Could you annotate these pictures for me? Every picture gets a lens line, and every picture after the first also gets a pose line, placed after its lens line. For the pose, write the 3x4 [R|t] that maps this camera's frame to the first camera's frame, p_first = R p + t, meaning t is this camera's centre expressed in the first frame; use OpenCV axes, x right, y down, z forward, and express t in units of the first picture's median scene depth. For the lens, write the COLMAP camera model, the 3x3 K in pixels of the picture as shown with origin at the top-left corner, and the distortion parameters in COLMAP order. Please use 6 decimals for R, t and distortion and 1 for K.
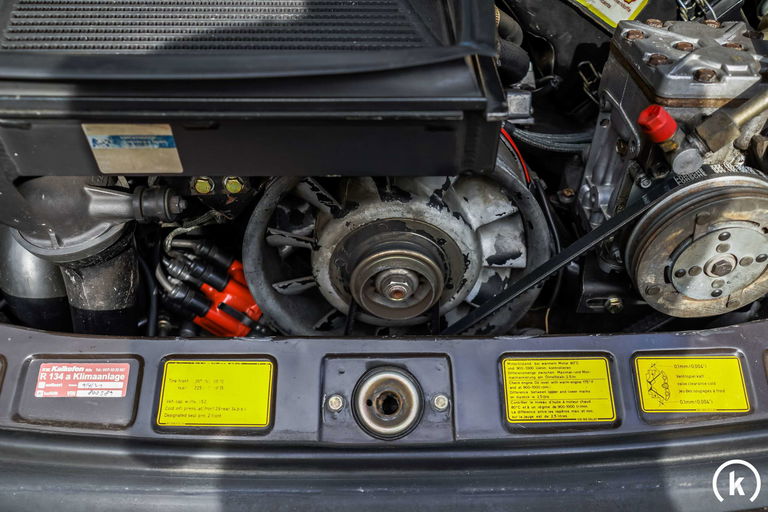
lens RADIAL K [[601.5, 0, 384.0], [0, 601.5, 256.0], [0, 0, 1]] dist [-0.006335, 0.001228]
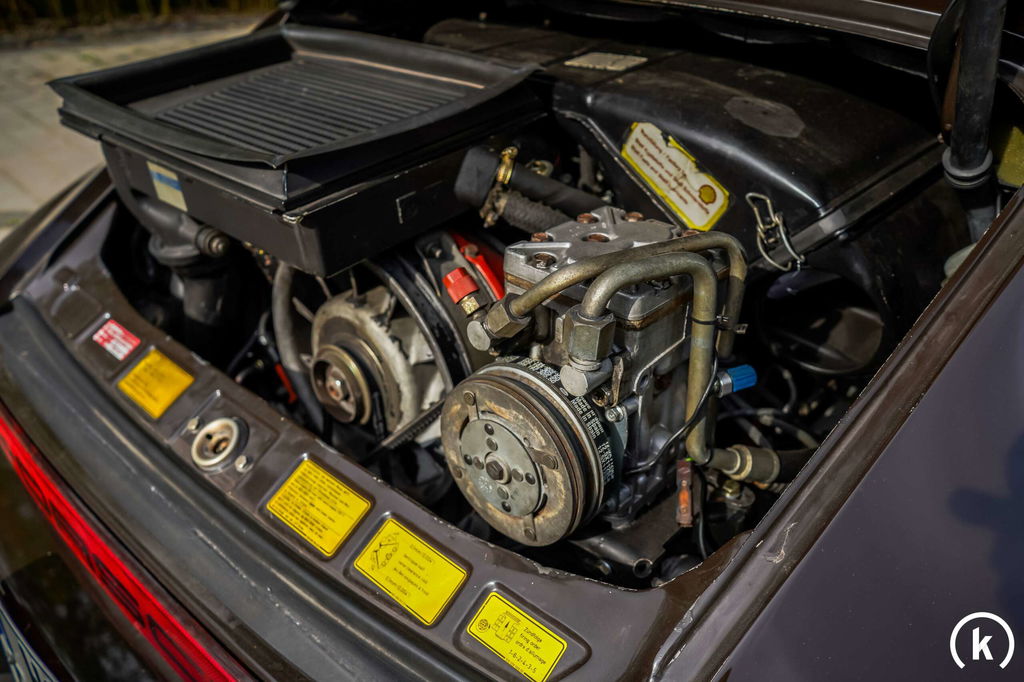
lens RADIAL K [[802.0, 0, 512.0], [0, 802.0, 341.0], [0, 0, 1]] dist [-0.006335, 0.001228]
pose [[0.728607, 0.335066, -0.597380, 1.226216], [-0.437194, 0.898898, -0.029048, -0.127962], [0.527251, 0.282336, 0.801432, 0.019700]]
